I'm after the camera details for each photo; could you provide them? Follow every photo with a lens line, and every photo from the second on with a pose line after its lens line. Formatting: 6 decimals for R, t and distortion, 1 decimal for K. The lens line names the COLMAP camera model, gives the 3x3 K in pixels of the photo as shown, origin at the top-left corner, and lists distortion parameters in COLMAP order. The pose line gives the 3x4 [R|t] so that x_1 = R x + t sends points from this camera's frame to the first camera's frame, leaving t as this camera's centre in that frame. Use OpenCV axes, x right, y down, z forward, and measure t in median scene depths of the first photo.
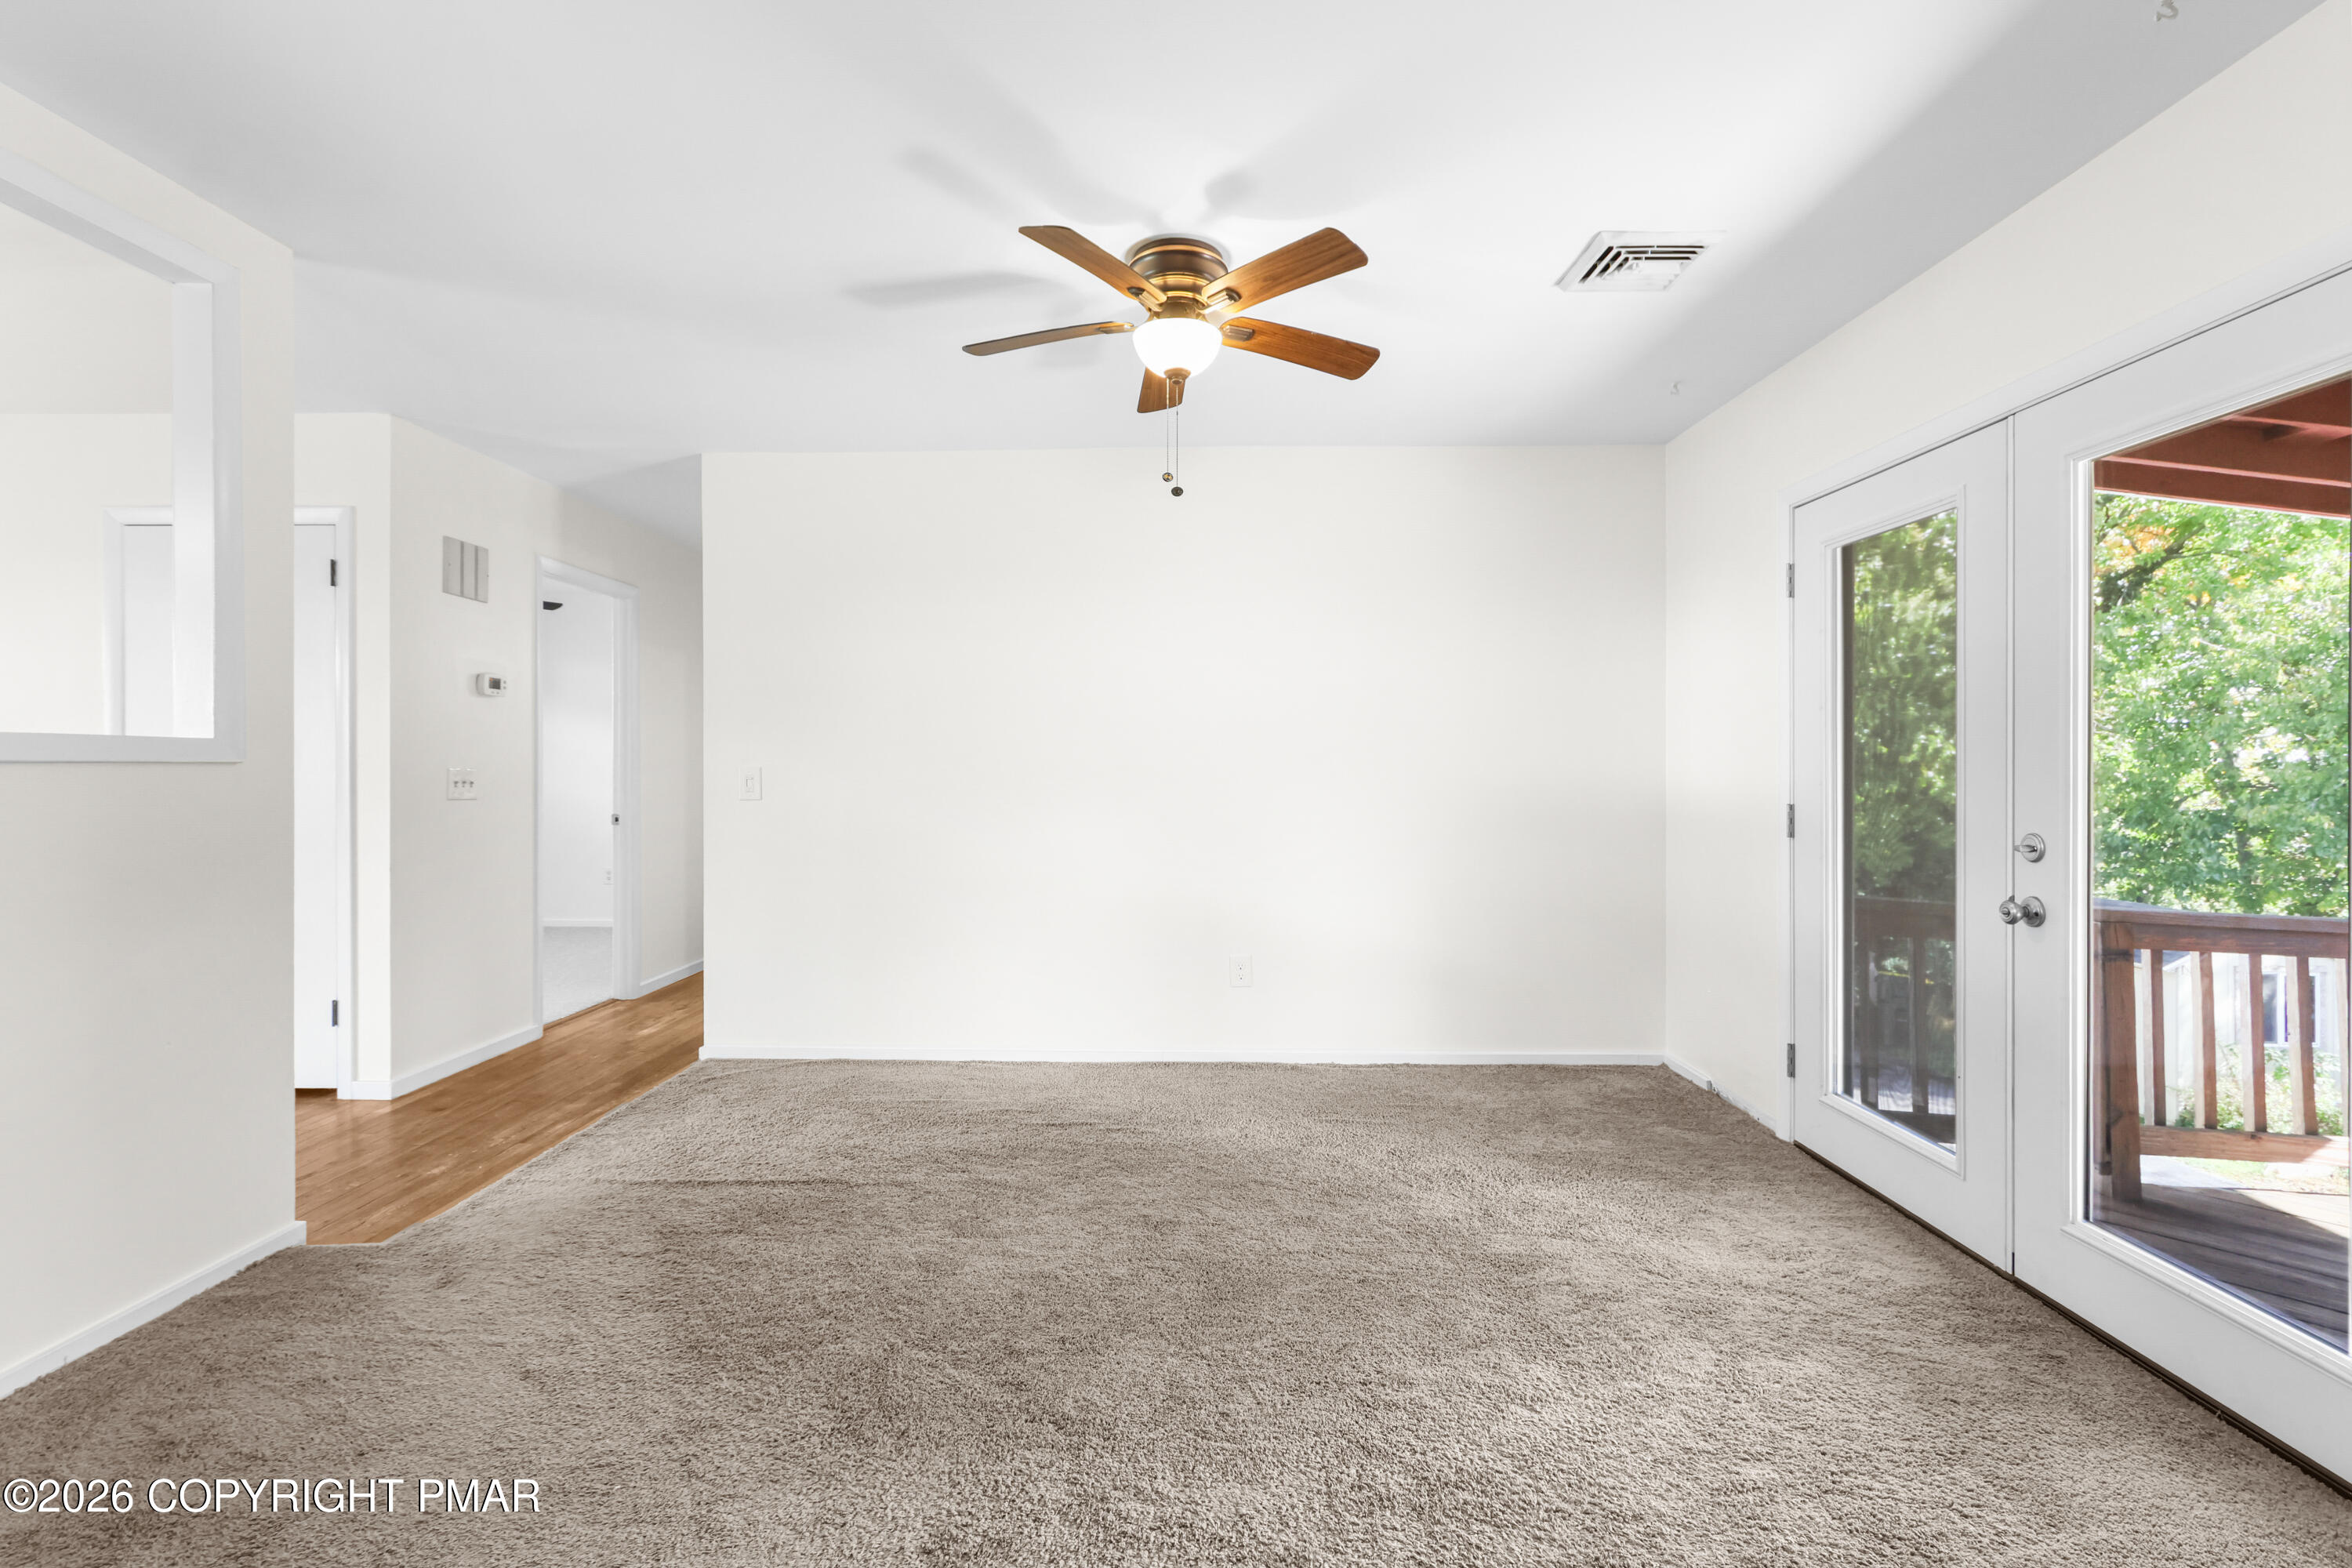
lens RADIAL K [[1079.7, 0, 1167.6], [0, 1079.7, 776.5], [0, 0, 1]] dist [0.000274, 0.000425]
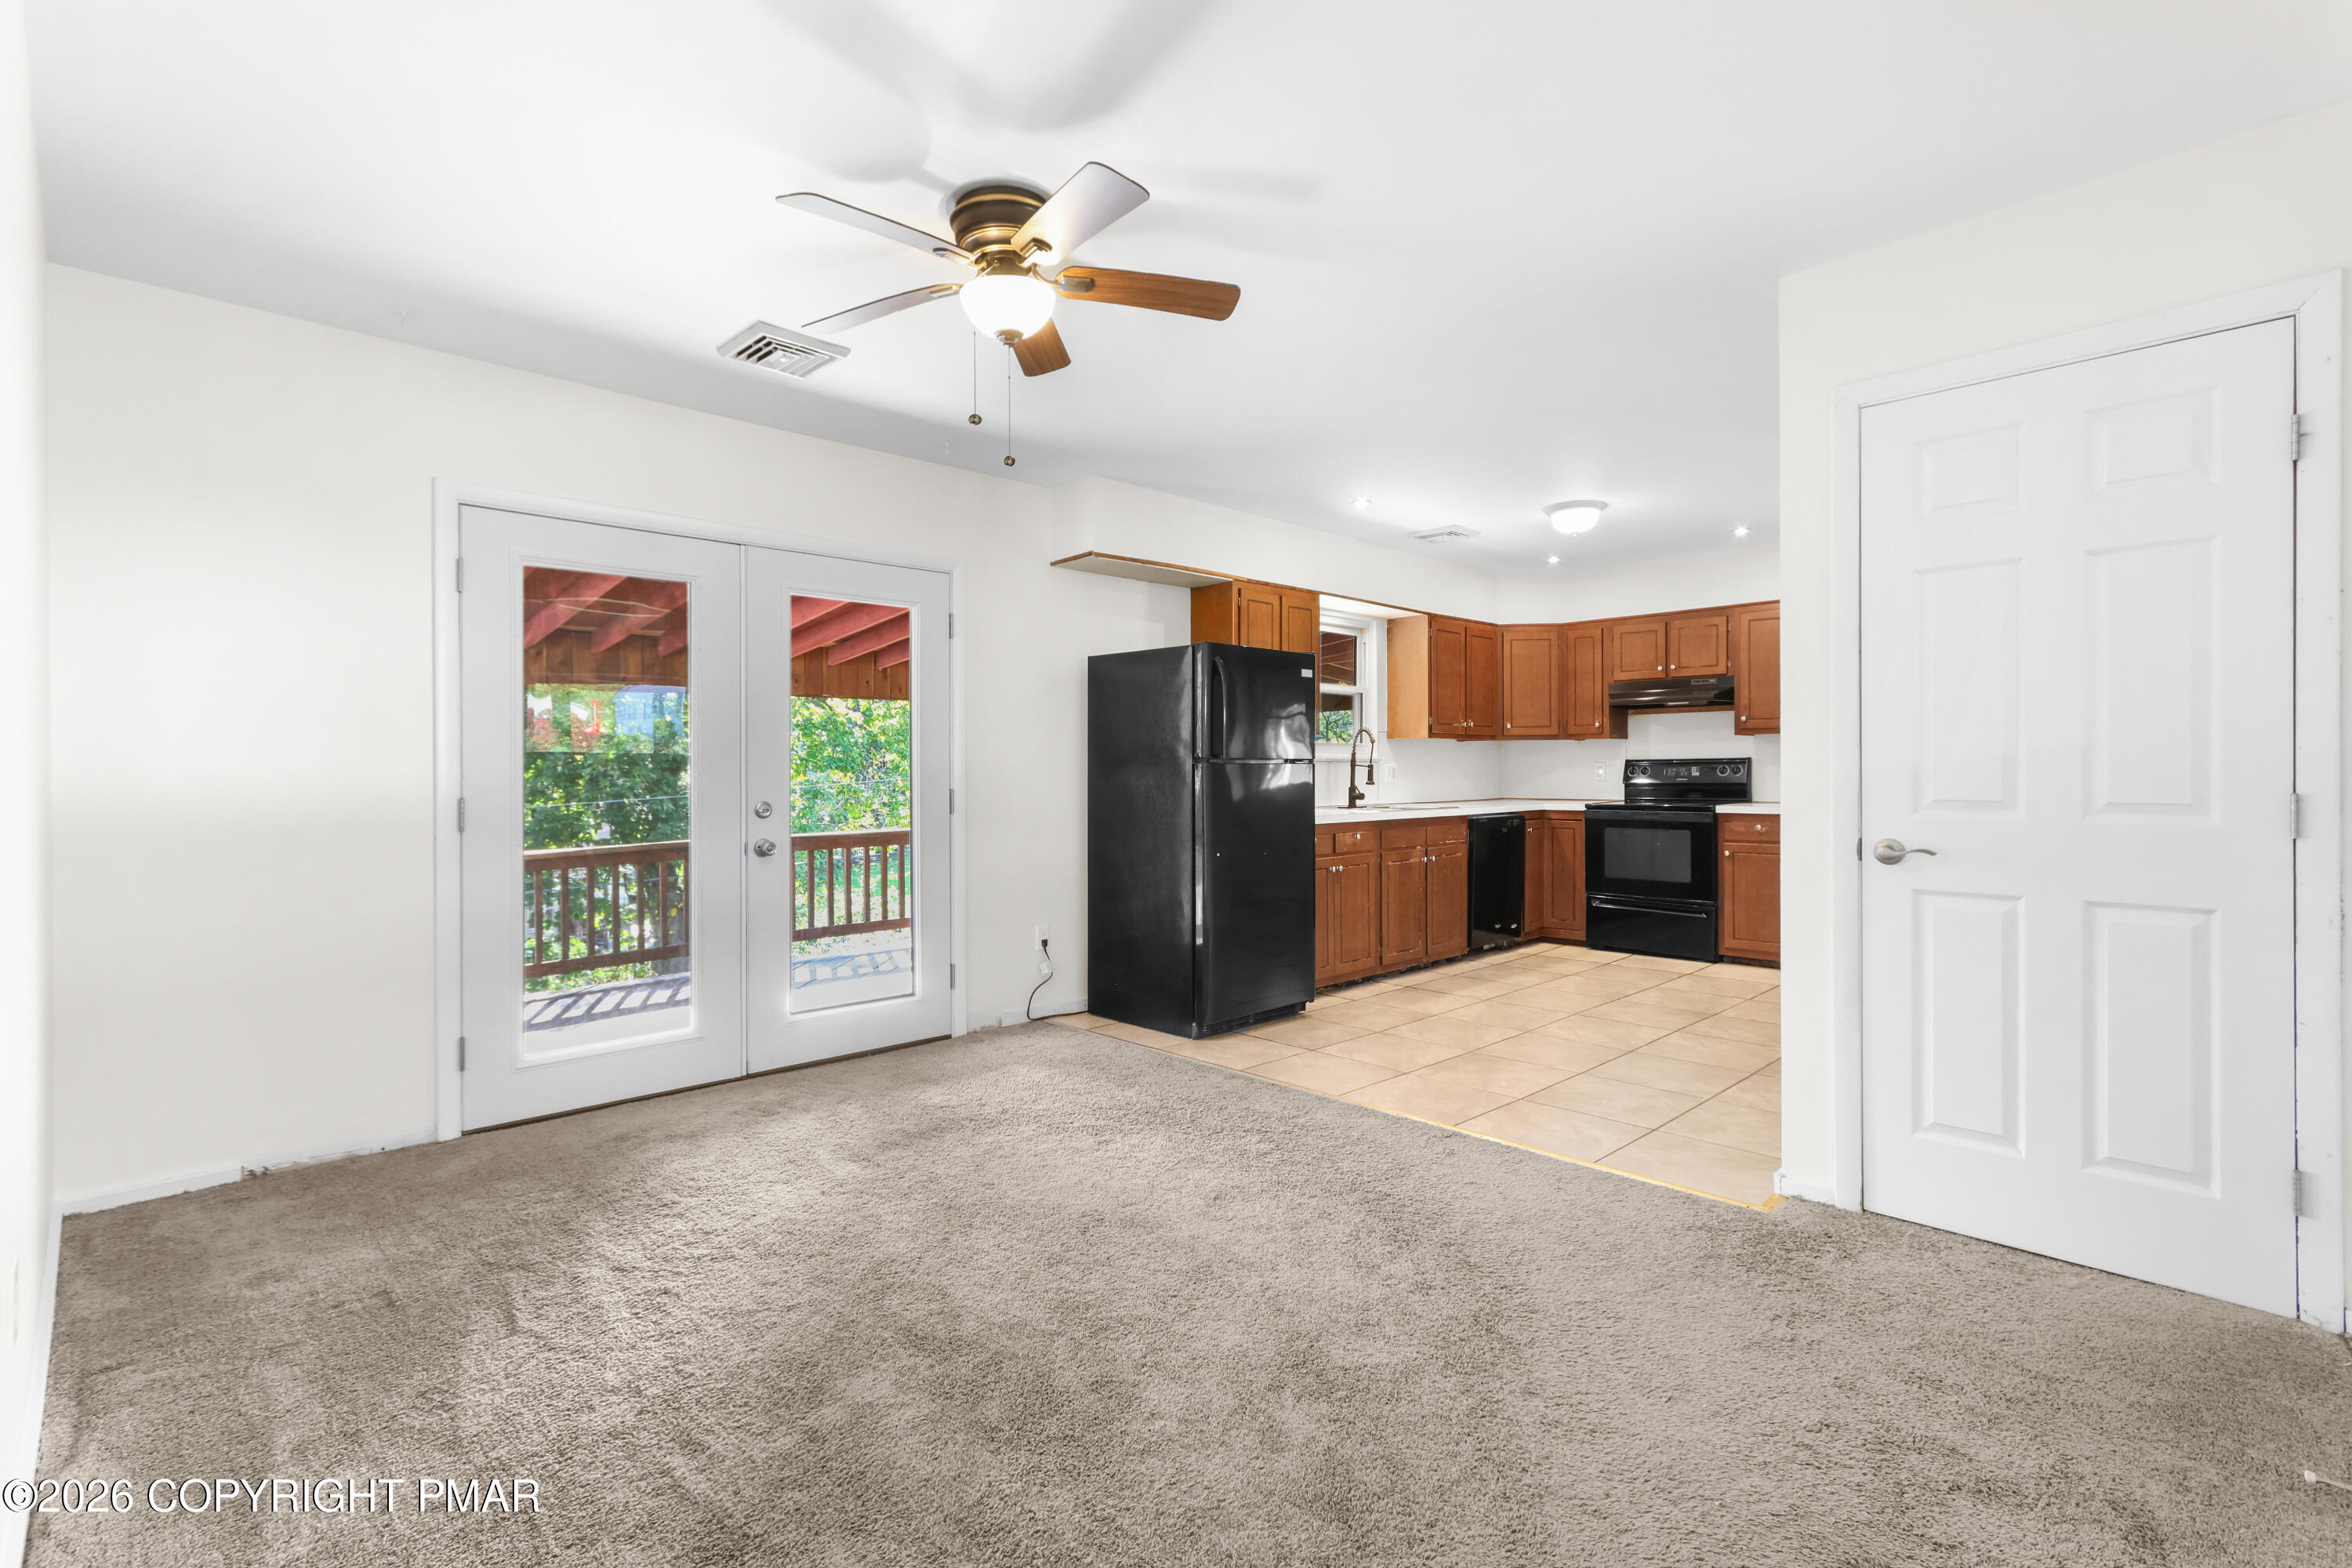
lens RADIAL K [[1079.7, 0, 1167.6], [0, 1079.7, 776.5], [0, 0, 1]] dist [0.000274, 0.000425]
pose [[-0.715376, 0.002926, 0.698734, -0.652255], [0.012772, 0.999879, 0.008889, 0.003963], [-0.698623, 0.015283, -0.715327, 1.350700]]
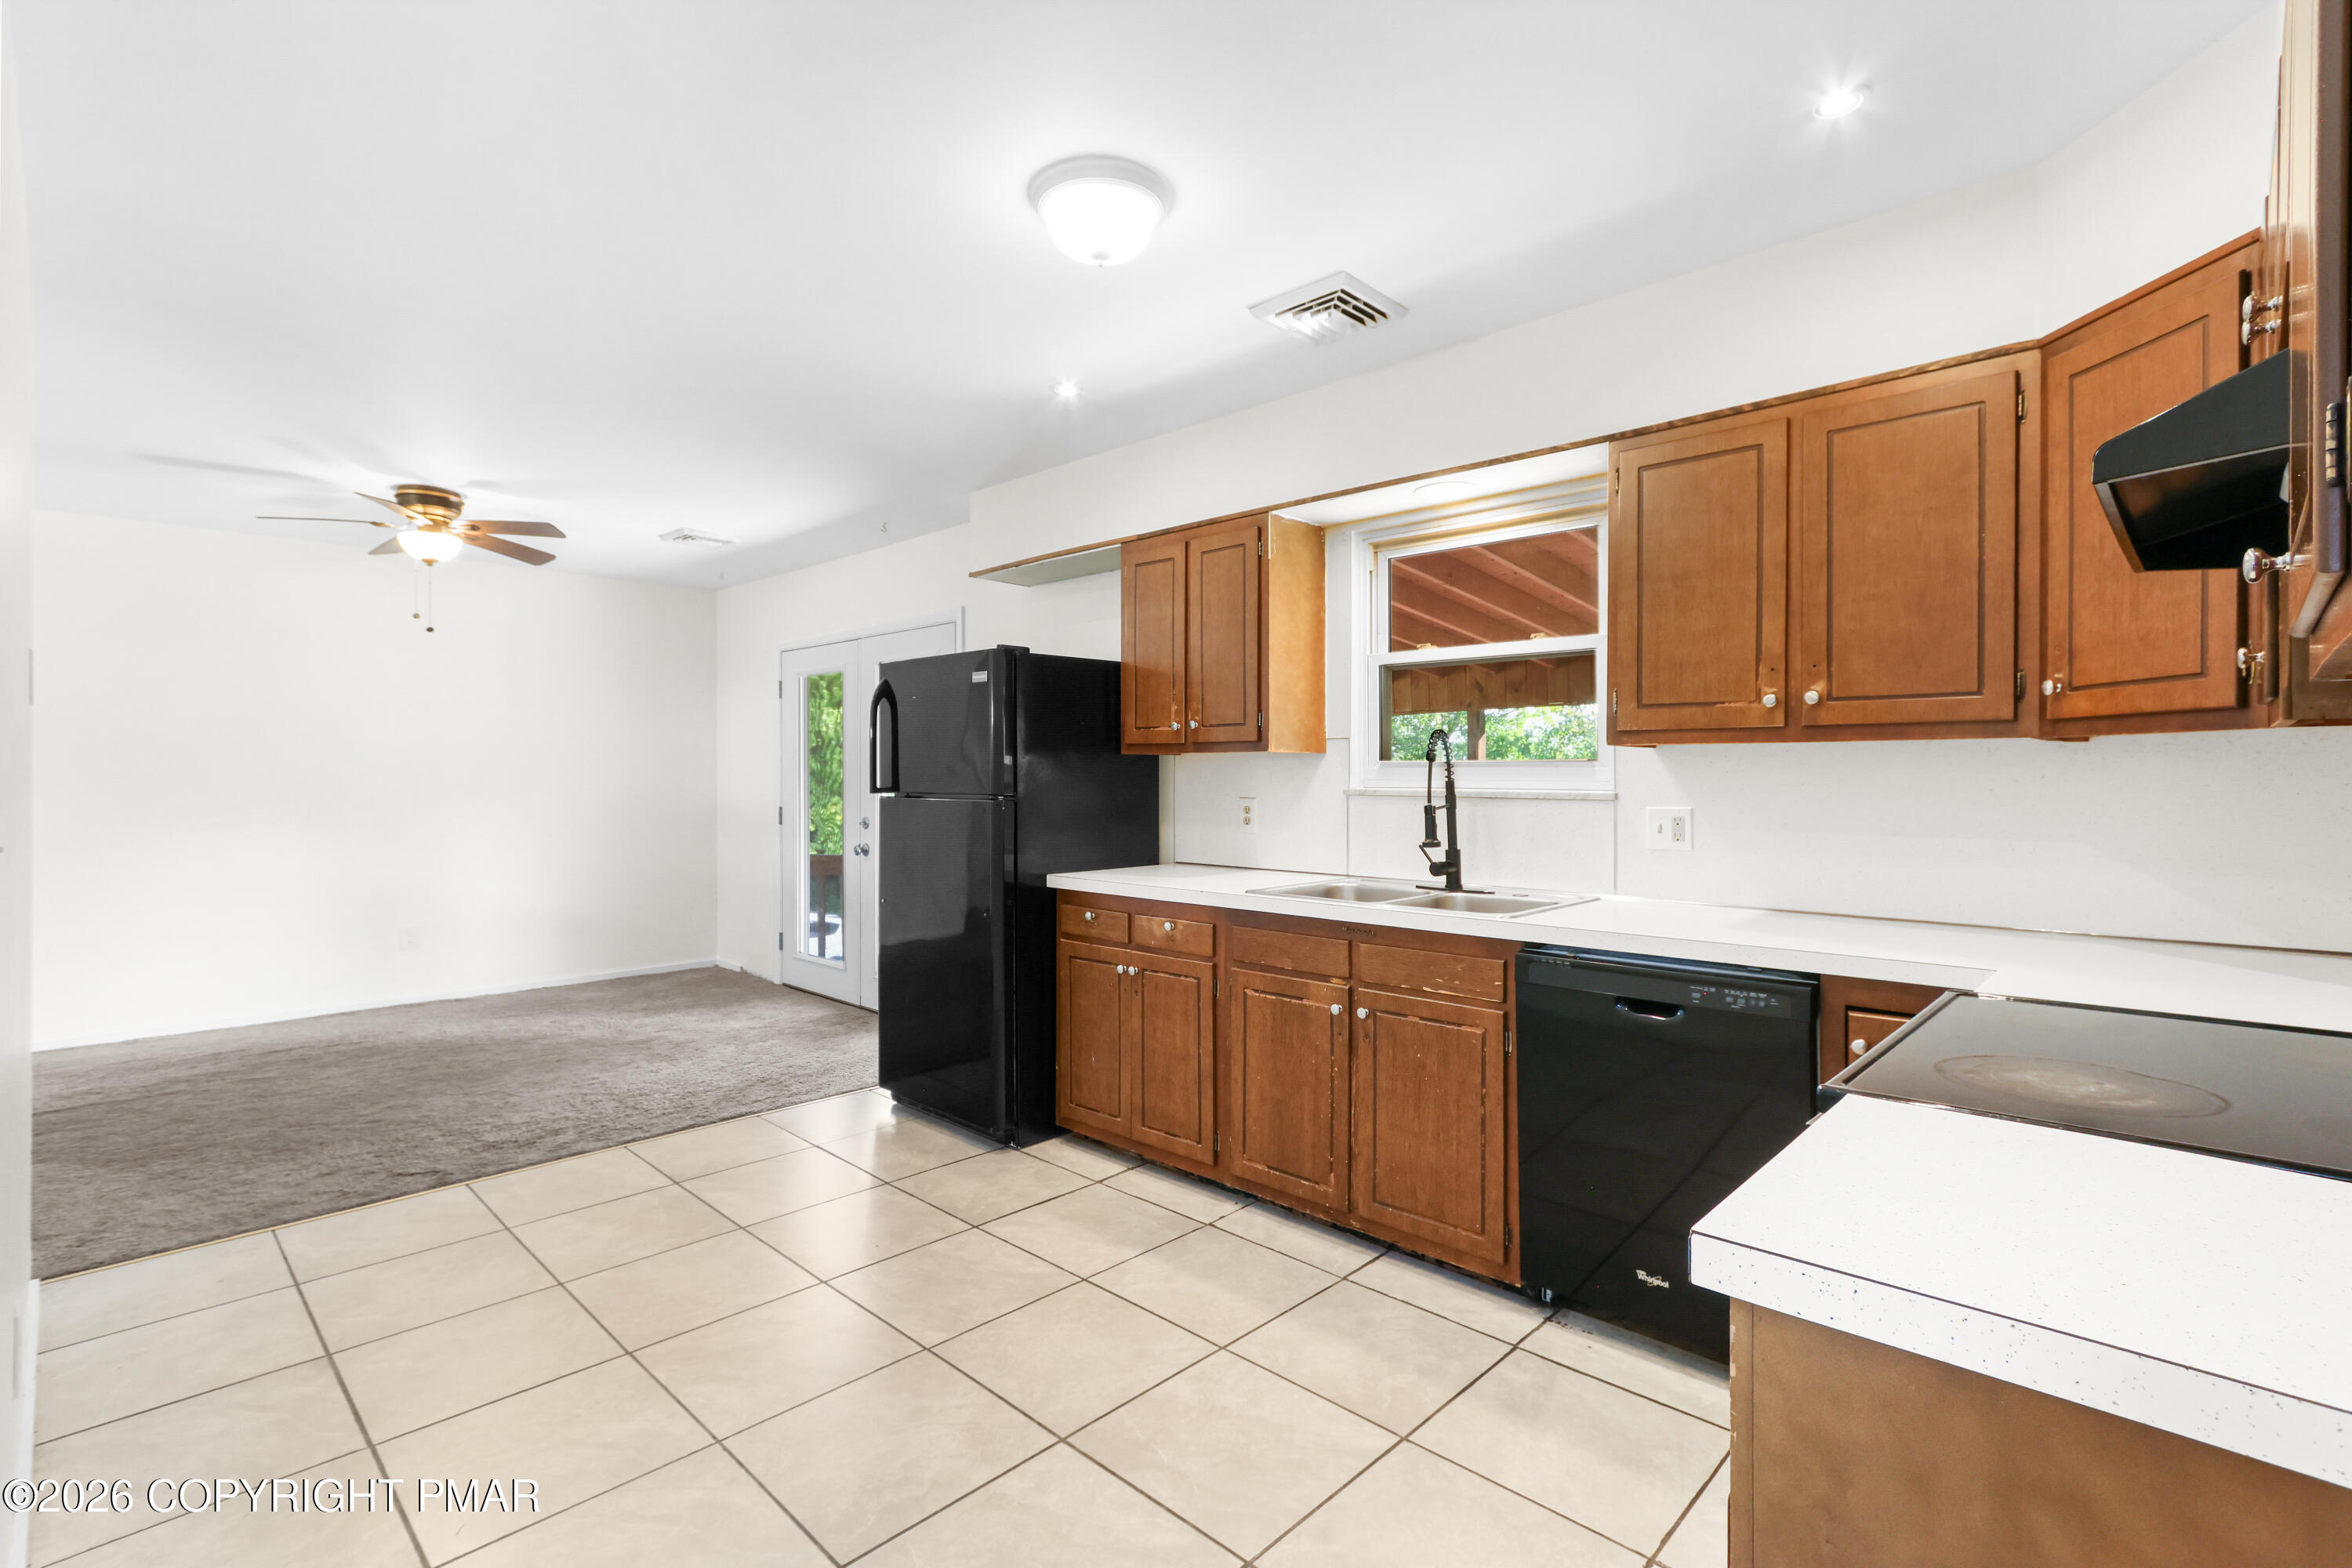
lens RADIAL K [[1079.7, 0, 1167.6], [0, 1079.7, 776.5], [0, 0, 1]] dist [0.000274, 0.000425]
pose [[0.679862, 0.002075, 0.733337, -0.401040], [0.002806, 0.999981, -0.005432, -0.017816], [-0.733335, 0.005751, 0.679843, -0.896104]]
